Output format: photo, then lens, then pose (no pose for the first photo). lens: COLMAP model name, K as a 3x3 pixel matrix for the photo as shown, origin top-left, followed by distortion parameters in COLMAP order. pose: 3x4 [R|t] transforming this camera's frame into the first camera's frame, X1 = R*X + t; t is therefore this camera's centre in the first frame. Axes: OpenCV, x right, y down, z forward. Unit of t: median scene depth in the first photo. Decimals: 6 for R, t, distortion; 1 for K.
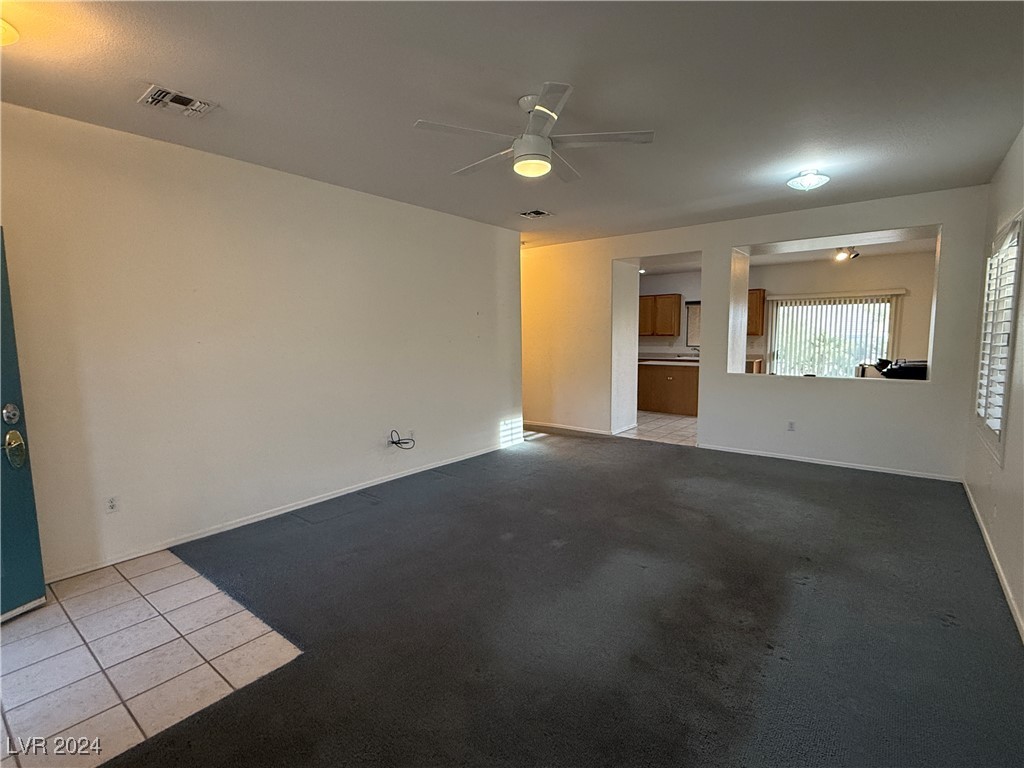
lens RADIAL K [[489.3, 0, 513.8], [0, 489.3, 383.2], [0, 0, 1]] dist [-0.000626, -0.000684]
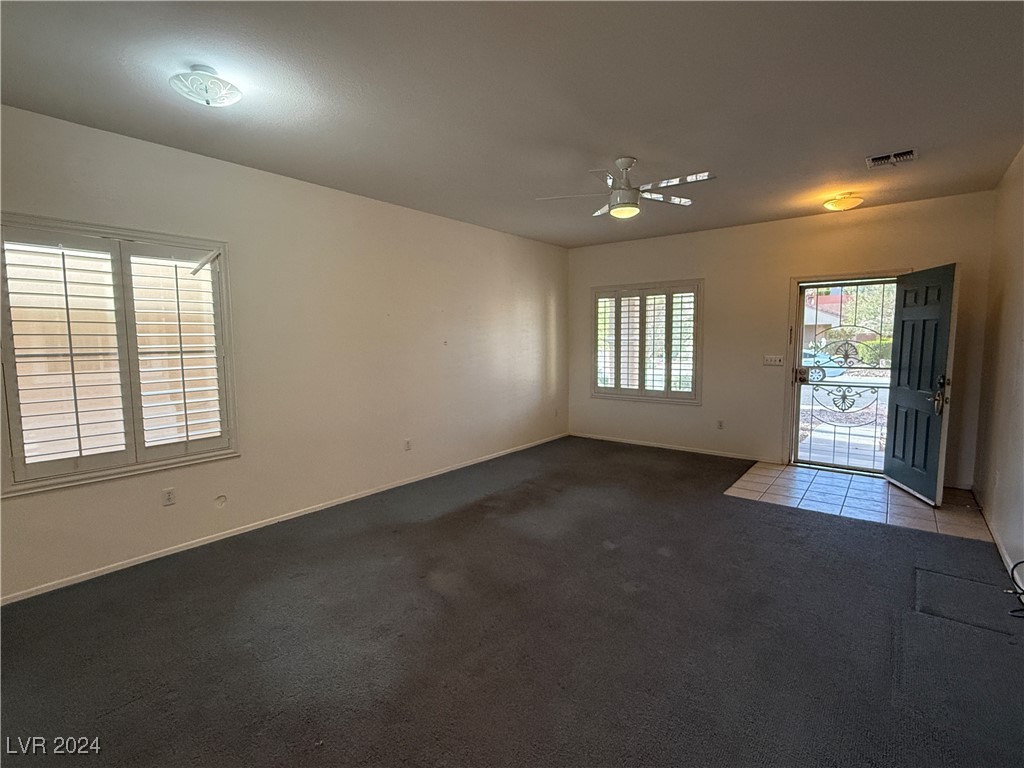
lens RADIAL K [[489.3, 0, 513.8], [0, 489.3, 383.2], [0, 0, 1]] dist [-0.000626, -0.000684]
pose [[-0.999780, 0.020925, 0.001165, 0.139614], [0.020756, 0.980980, 0.192995, -0.100491], [0.002895, 0.192977, -0.981199, 0.962471]]
